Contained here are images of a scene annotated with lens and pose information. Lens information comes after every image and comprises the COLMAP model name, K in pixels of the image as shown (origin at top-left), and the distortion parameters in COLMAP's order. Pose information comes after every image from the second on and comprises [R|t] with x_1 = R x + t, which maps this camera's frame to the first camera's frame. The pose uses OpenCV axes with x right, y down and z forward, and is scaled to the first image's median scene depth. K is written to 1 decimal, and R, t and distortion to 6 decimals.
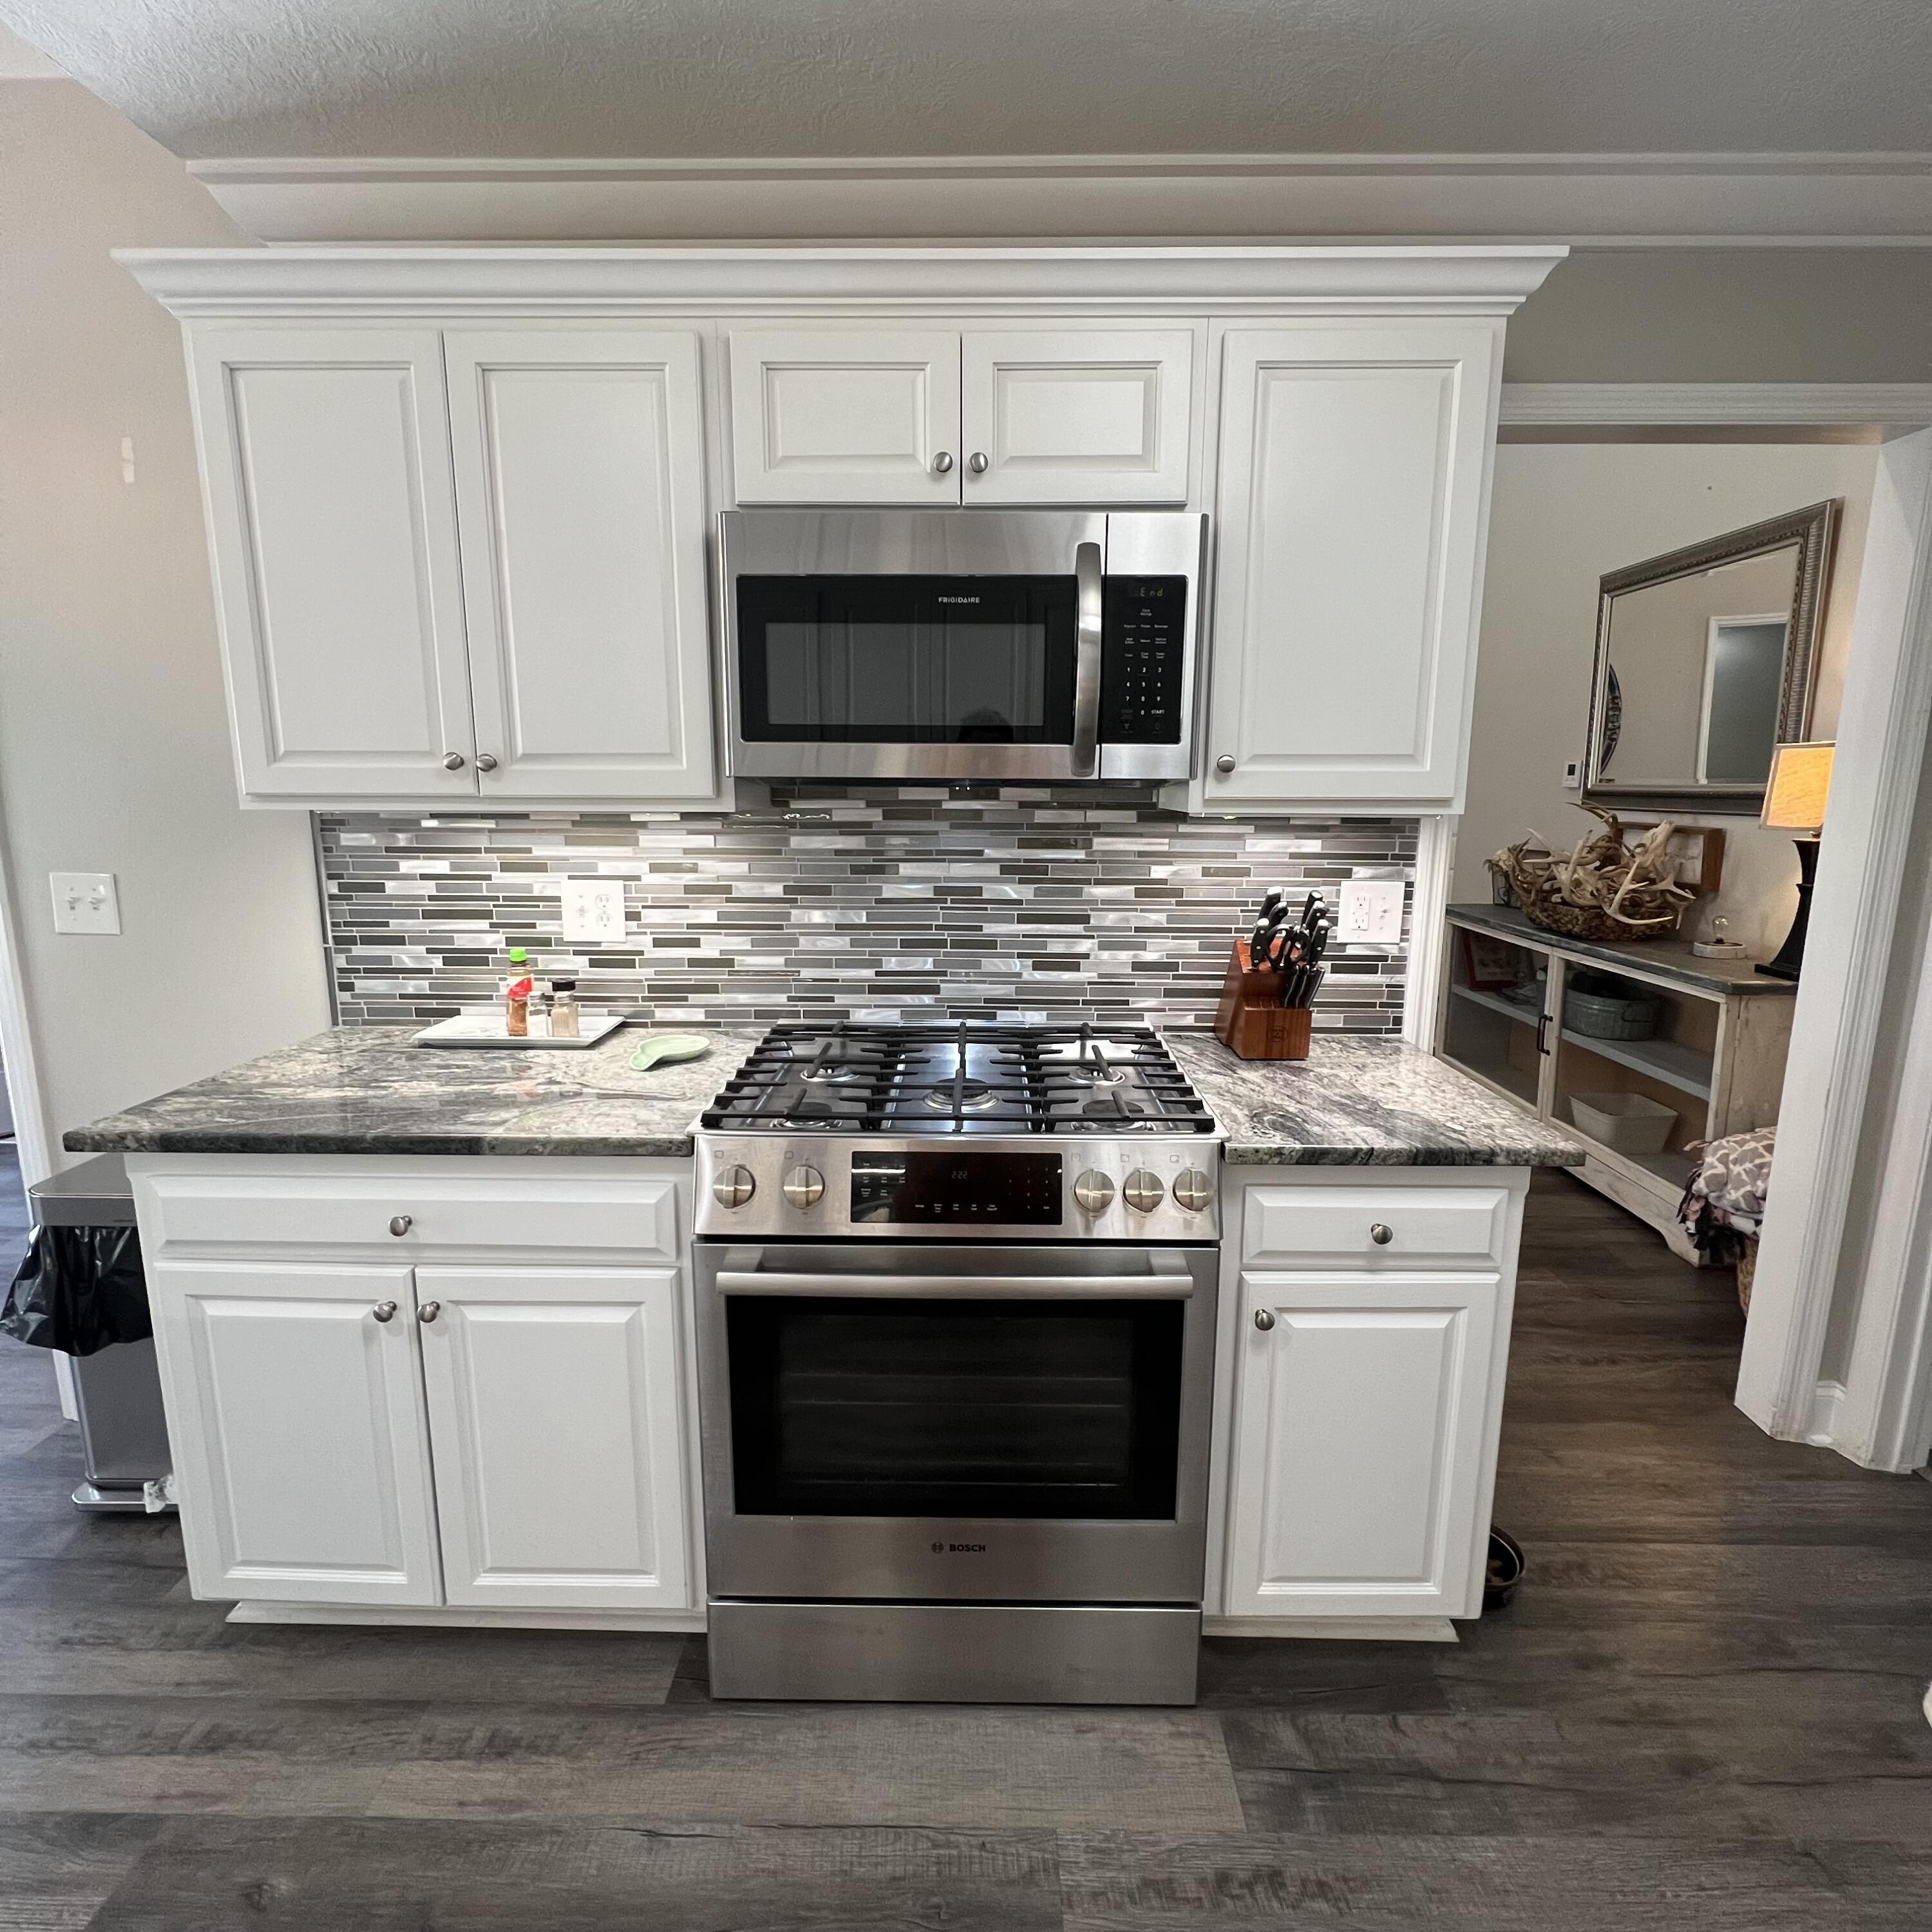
lens RADIAL K [[1022.8, 0, 966.2], [0, 1022.8, 962.1], [0, 0, 1]] dist [-0.001980, -0.000078]
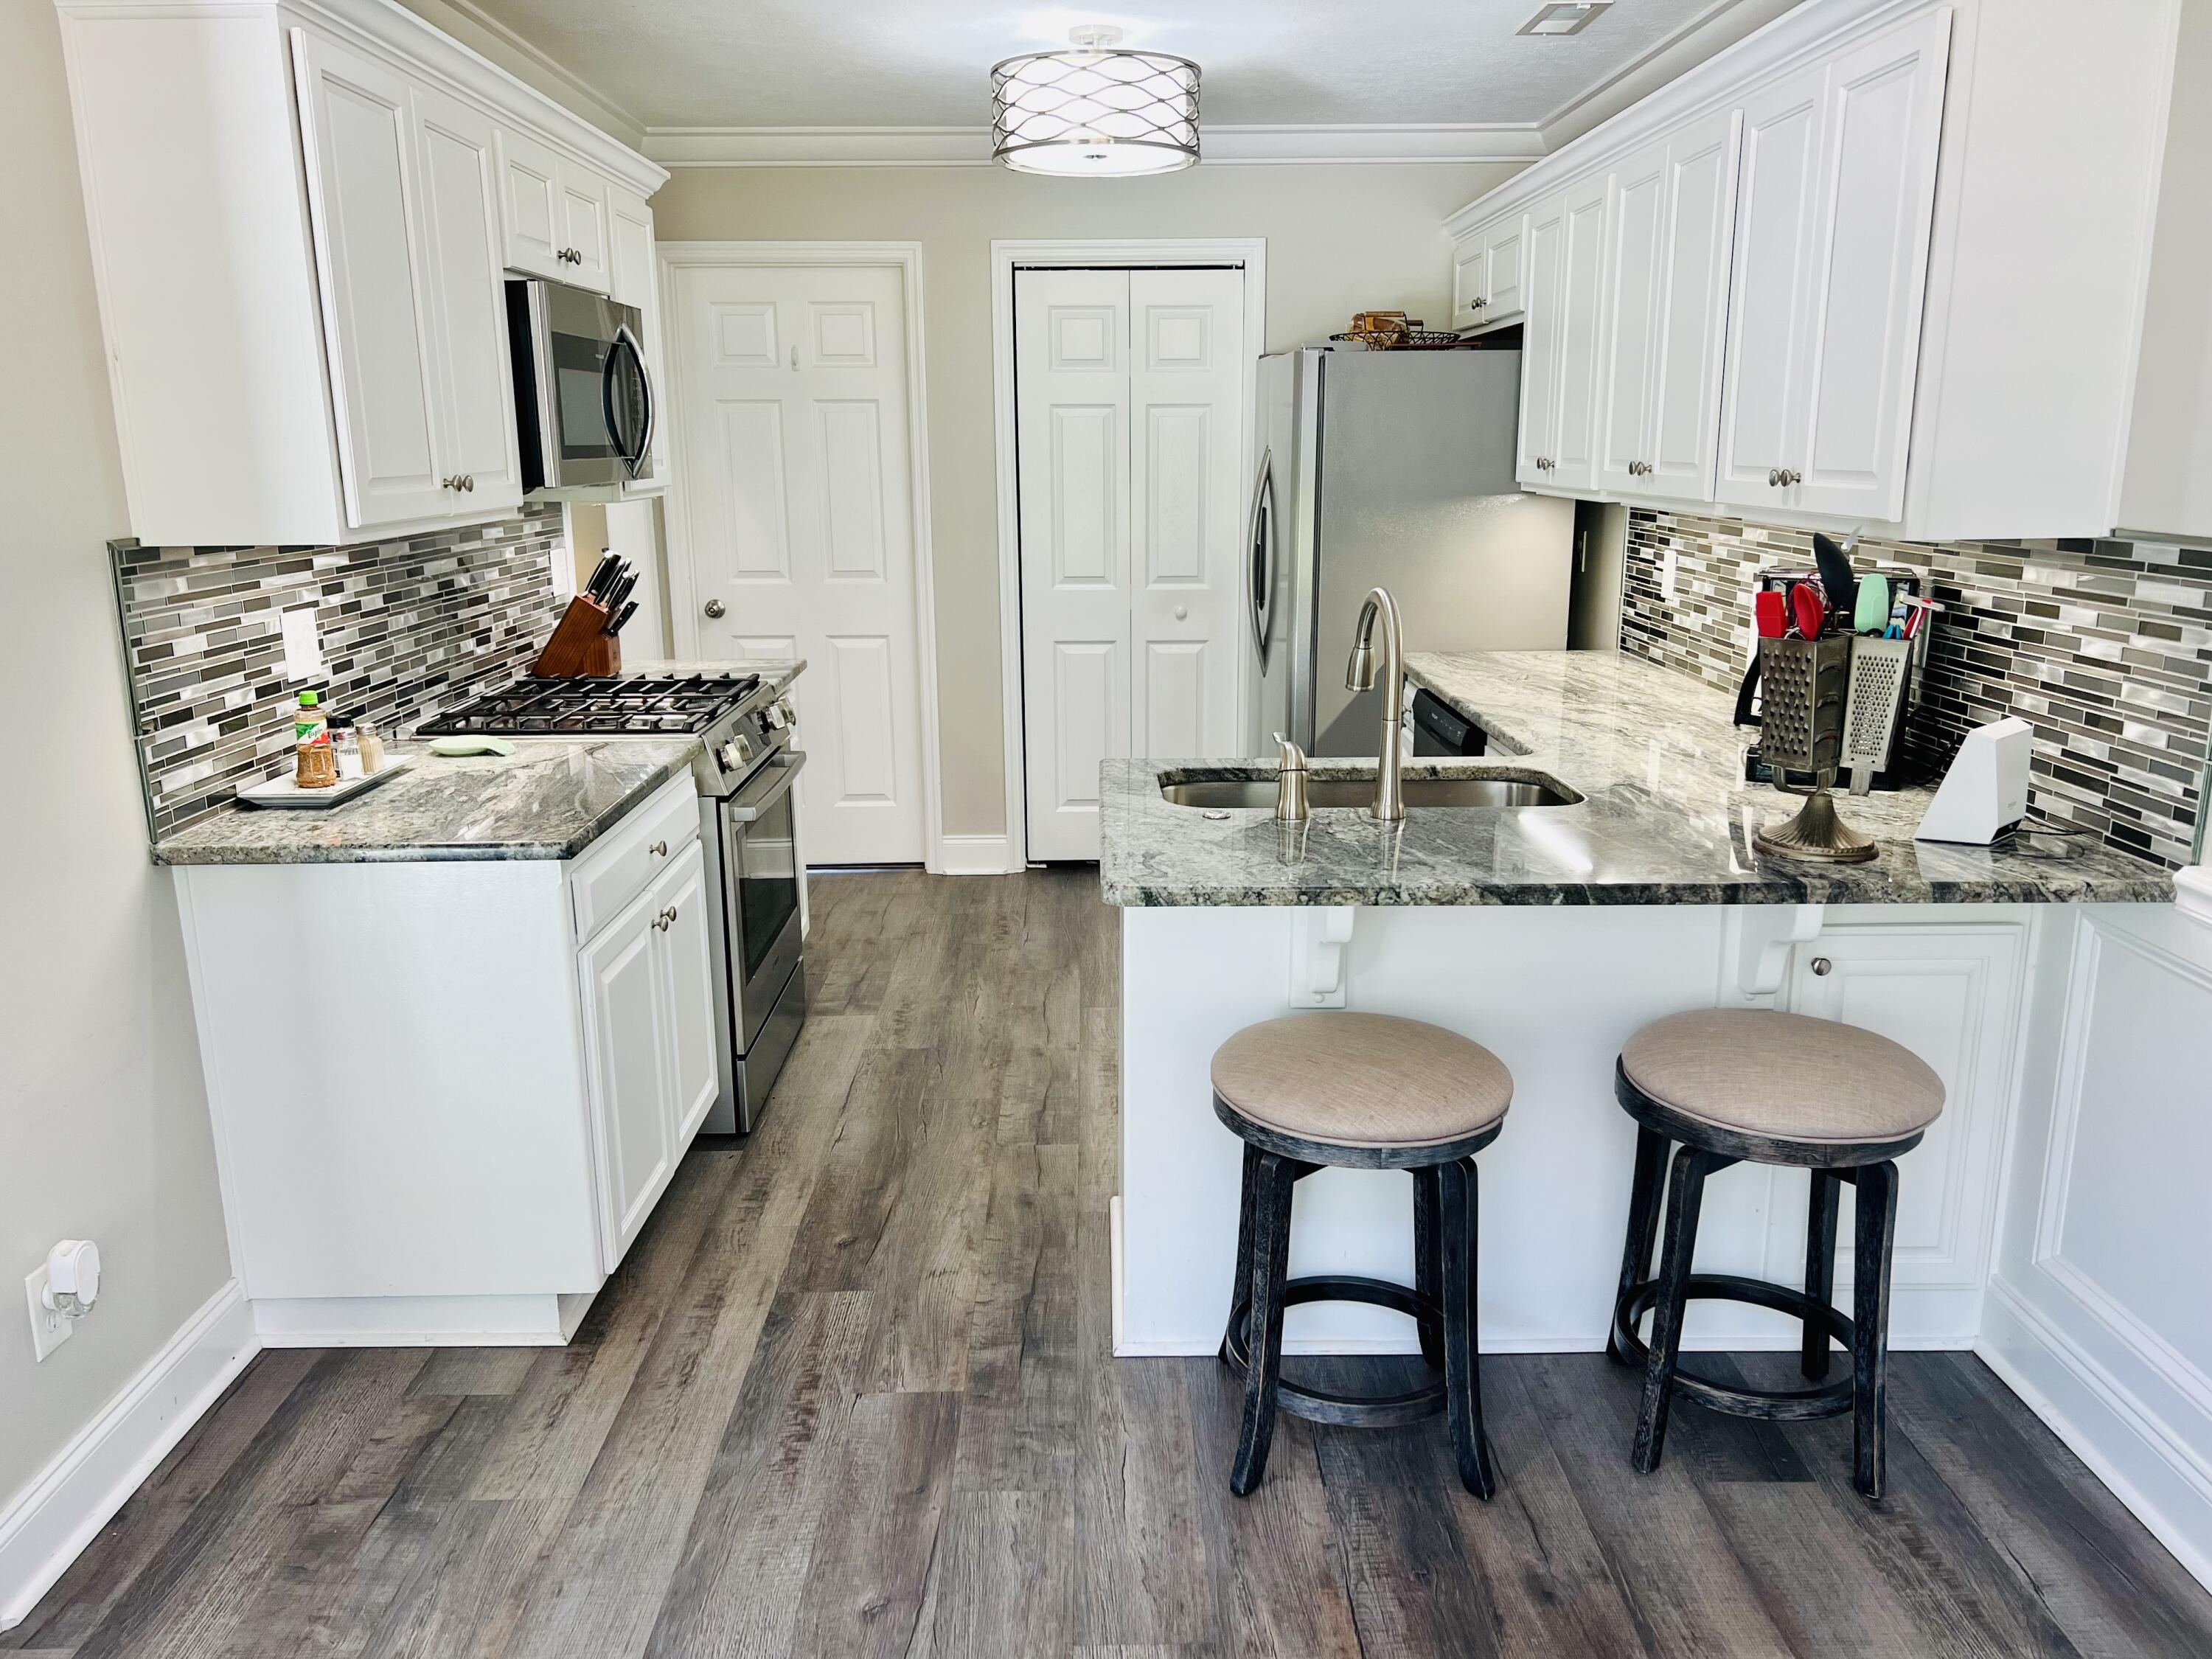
lens RADIAL K [[1684.4, 0, 1107.4], [0, 1684.4, 827.9], [0, 0, 1]] dist [0.060938, -0.023451]
pose [[-0.024818, -0.233195, 0.972113, -1.935188], [0.191572, 0.953282, 0.233568, -0.113406], [-0.981165, 0.192026, 0.021015, 0.294173]]
